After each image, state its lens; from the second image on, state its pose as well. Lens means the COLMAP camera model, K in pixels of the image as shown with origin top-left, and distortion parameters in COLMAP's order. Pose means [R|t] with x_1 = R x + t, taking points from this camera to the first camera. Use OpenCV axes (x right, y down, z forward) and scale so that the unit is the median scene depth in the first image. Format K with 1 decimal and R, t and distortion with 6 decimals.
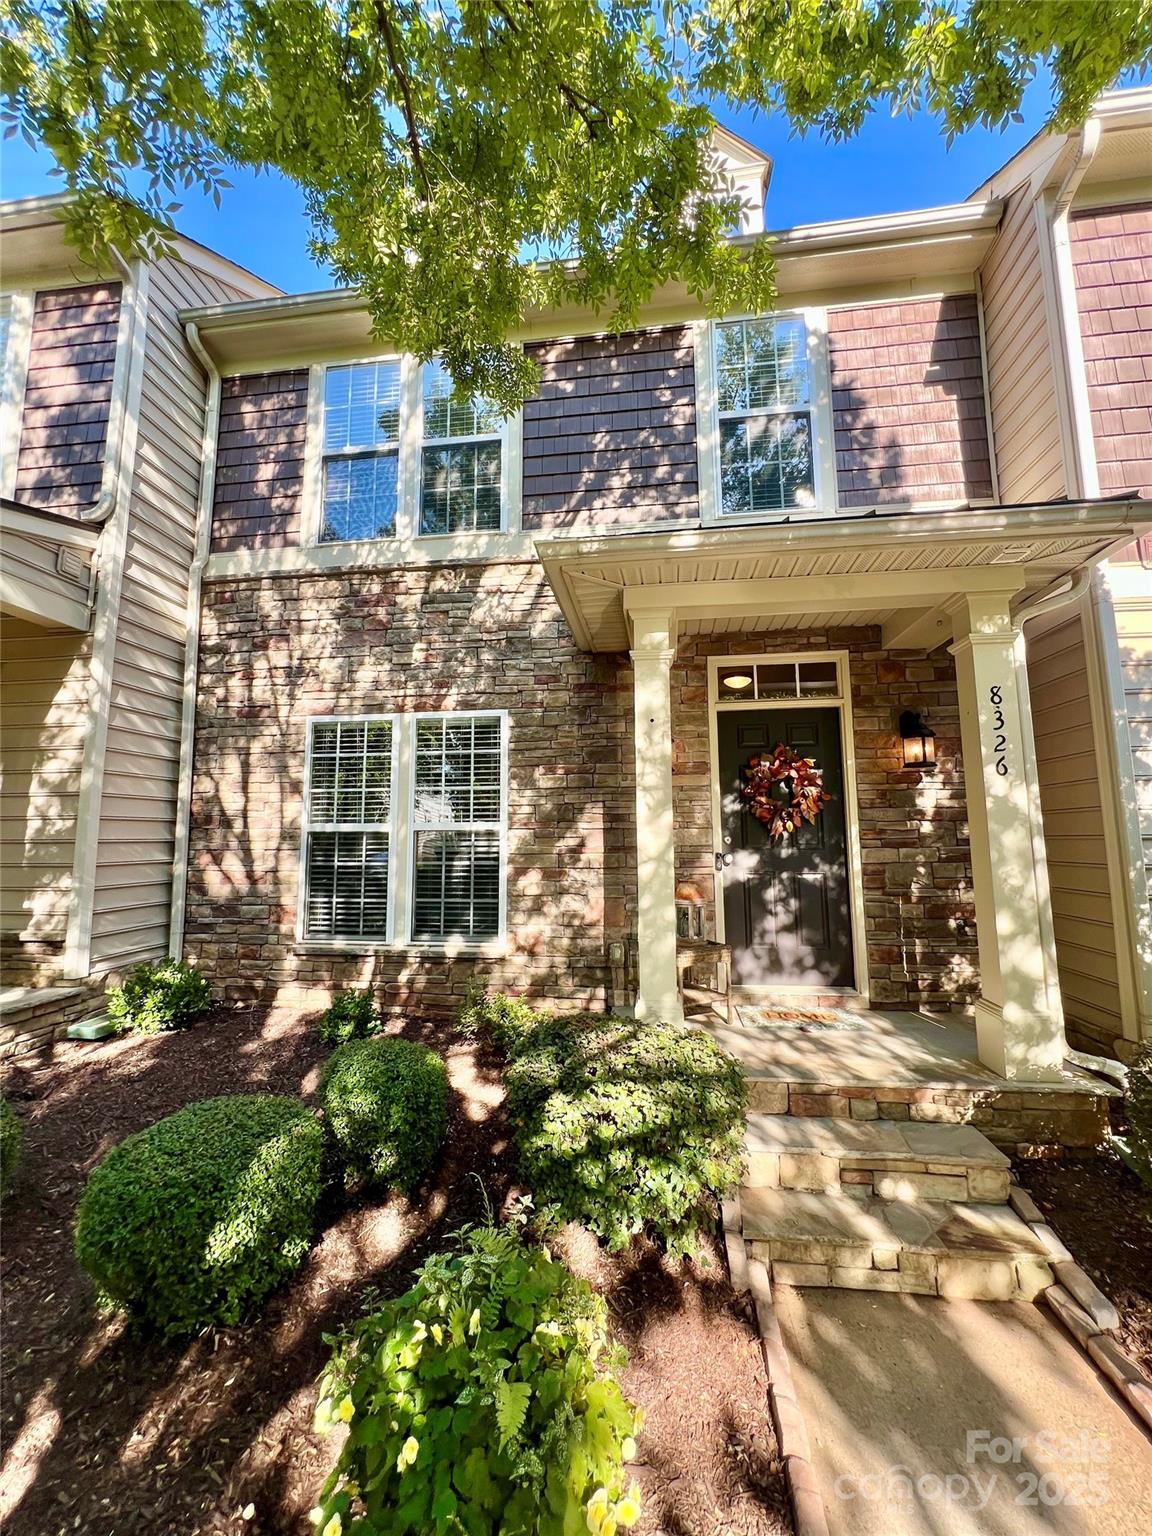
lens RADIAL K [[614.2, 0, 574.0], [0, 614.2, 769.7], [0, 0, 1]] dist [-0.003816, 0.001417]
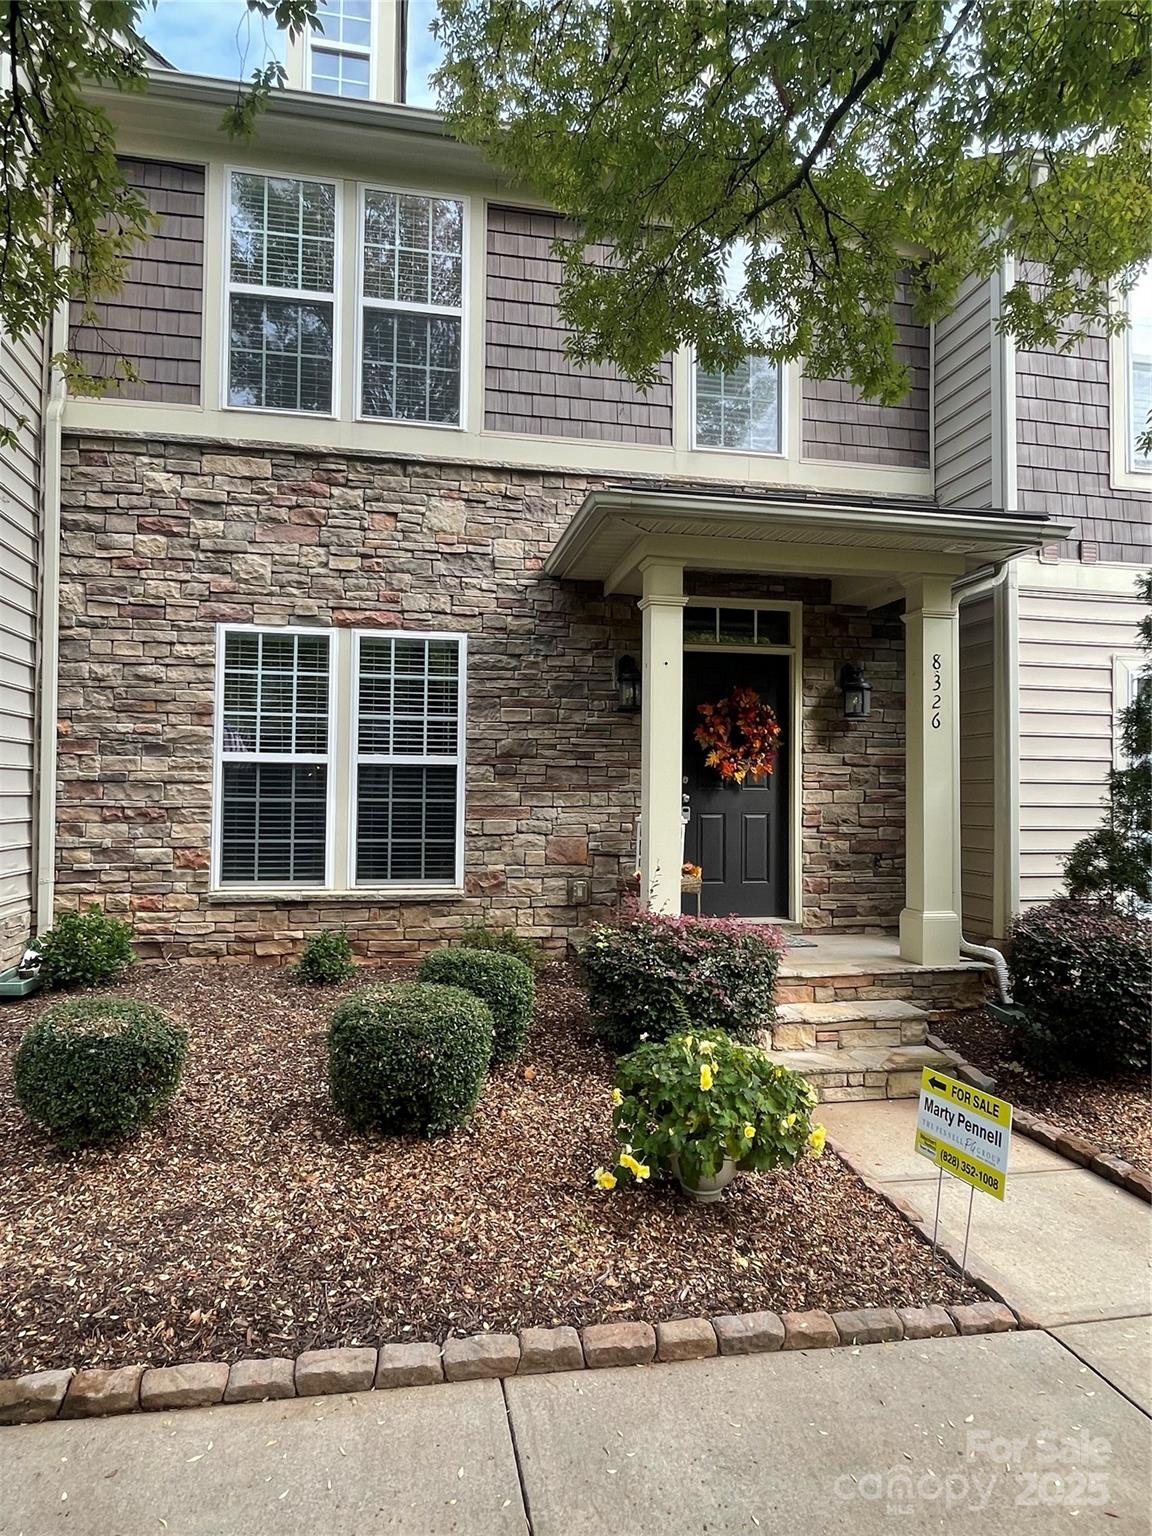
lens RADIAL K [[887.9, 0, 569.6], [0, 887.9, 776.2], [0, 0, 1]] dist [0.002995, 0.001280]
pose [[0.948826, 0.022543, 0.314992, -0.378366], [-0.050034, 0.995581, 0.079462, 0.000318], [-0.311809, -0.091156, 0.945762, -0.314605]]
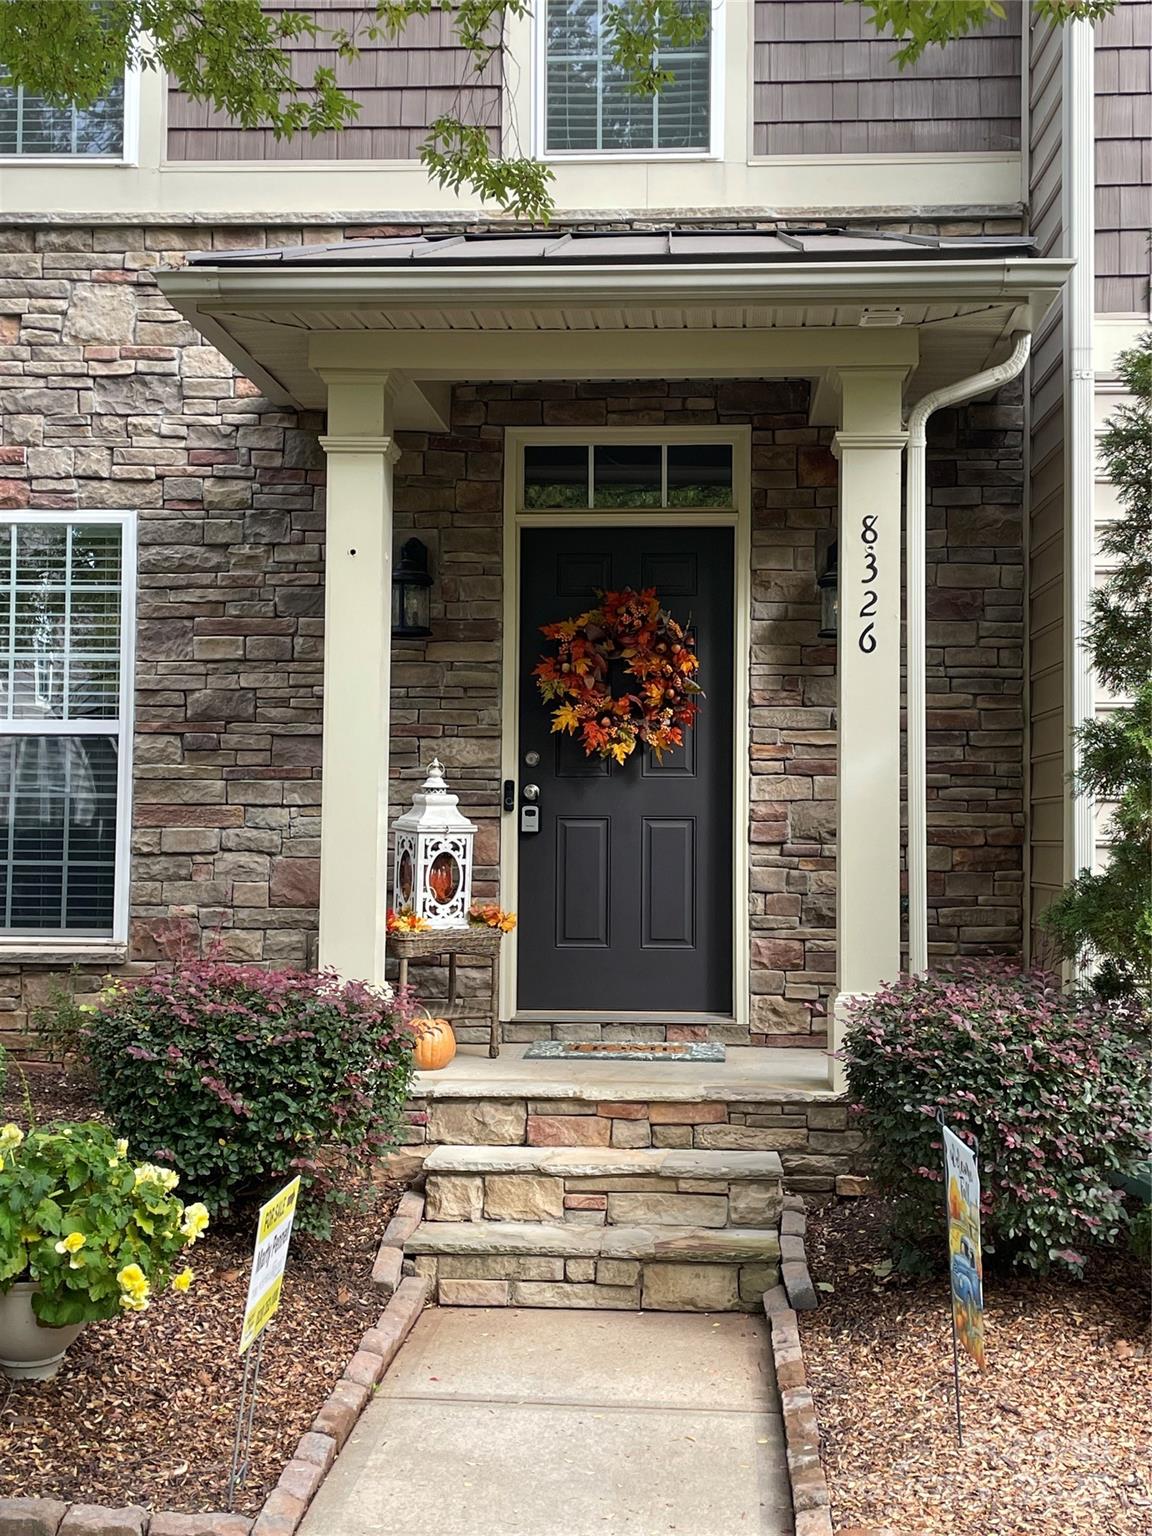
lens RADIAL K [[1866.1, 0, 580.1], [0, 1866.1, 757.8], [0, 0, 1]] dist [0.069894, 0.000000]
pose [[0.997194, 0.018344, 0.072585, 0.165406], [-0.023492, 0.997219, 0.070721, -0.008610], [-0.071086, -0.072228, 0.994852, -0.677225]]
